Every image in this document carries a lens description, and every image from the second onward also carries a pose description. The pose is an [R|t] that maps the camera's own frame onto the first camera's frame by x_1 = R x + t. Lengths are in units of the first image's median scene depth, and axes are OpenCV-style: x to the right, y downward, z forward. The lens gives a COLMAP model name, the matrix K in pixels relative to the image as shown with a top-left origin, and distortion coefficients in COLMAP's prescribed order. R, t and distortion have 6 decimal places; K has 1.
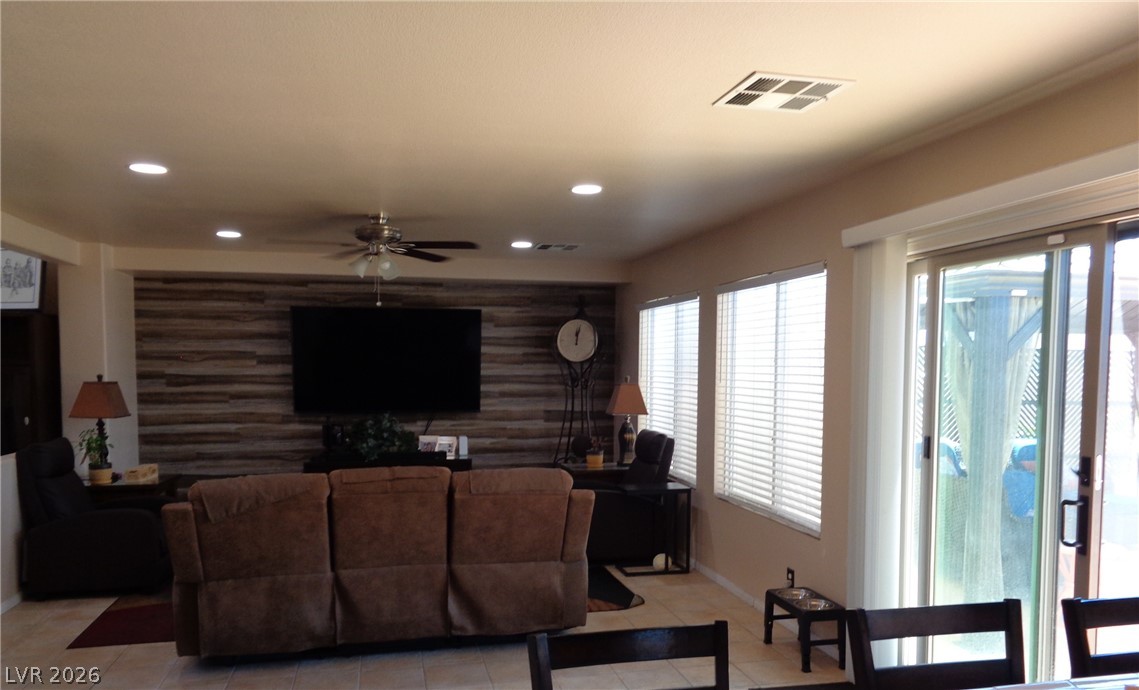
lens RADIAL K [[848.6, 0, 568.5], [0, 848.6, 422.1], [0, 0, 1]] dist [-0.004551, -0.001456]
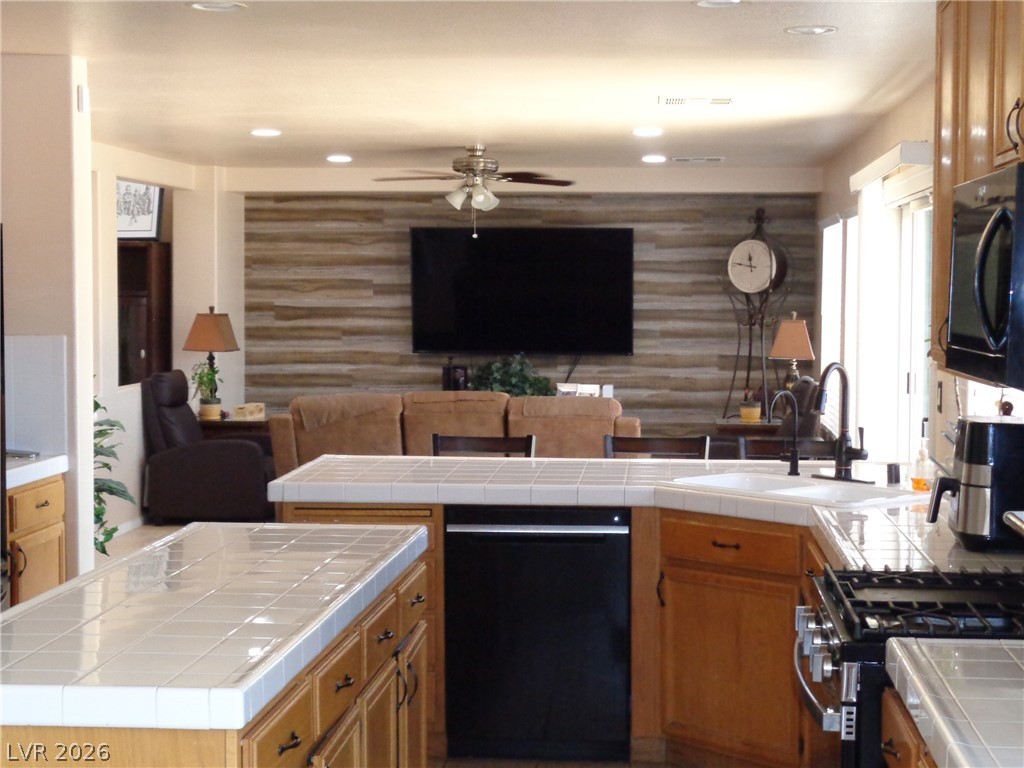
lens RADIAL K [[1820.8, 0, 512.0], [0, 1820.8, 384.0], [0, 0, 1]] dist [-0.018151, -0.018003]
pose [[0.951151, 0.018731, -0.308157, 0.331231], [-0.023104, 0.999677, -0.010547, 0.037387], [0.307860, 0.017152, 0.951277, -0.696349]]
